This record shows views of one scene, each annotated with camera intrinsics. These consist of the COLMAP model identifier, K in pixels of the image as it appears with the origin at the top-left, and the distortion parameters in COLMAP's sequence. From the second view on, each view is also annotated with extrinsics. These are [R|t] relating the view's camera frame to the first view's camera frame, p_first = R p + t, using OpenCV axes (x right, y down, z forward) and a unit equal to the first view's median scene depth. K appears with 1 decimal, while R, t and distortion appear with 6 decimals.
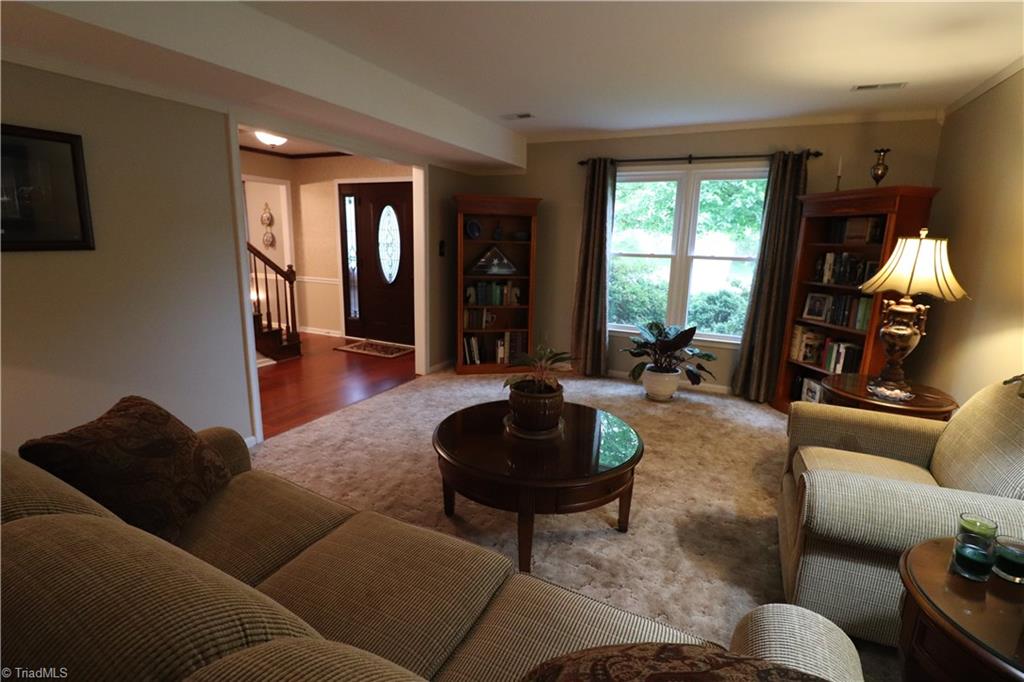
lens RADIAL K [[472.2, 0, 519.3], [0, 472.2, 339.4], [0, 0, 1]] dist [0.001734, -0.015201]
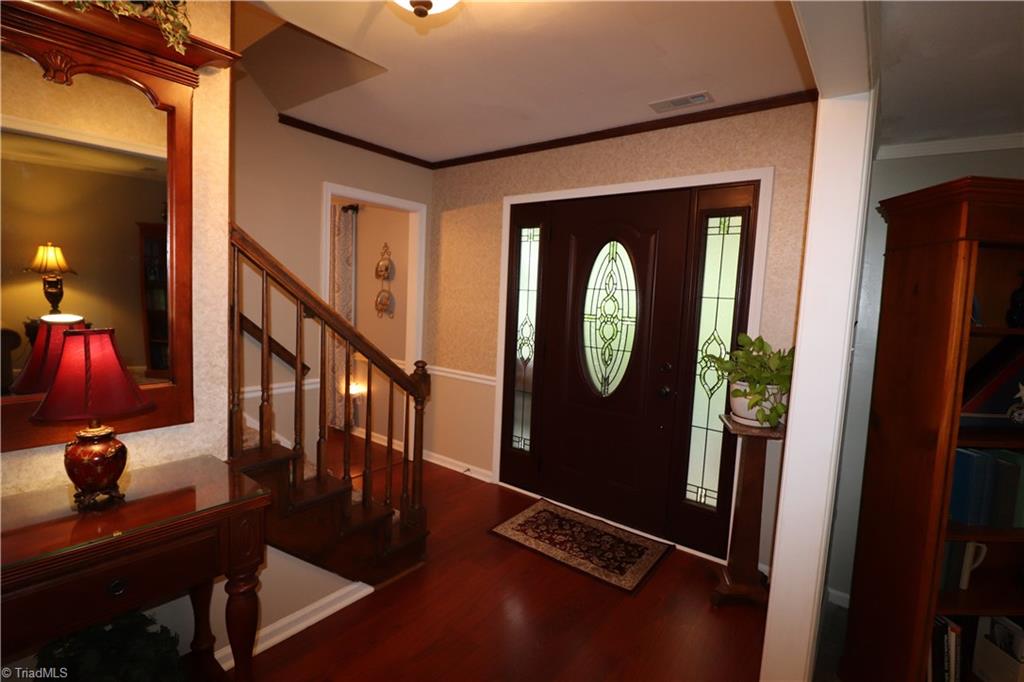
lens RADIAL K [[472.2, 0, 519.3], [0, 472.2, 339.4], [0, 0, 1]] dist [0.001734, -0.015201]
pose [[0.978651, 0.032602, -0.202927, -0.257343], [-0.055710, 0.992455, -0.109224, -0.117006], [0.197835, 0.118198, 0.973083, 0.488851]]
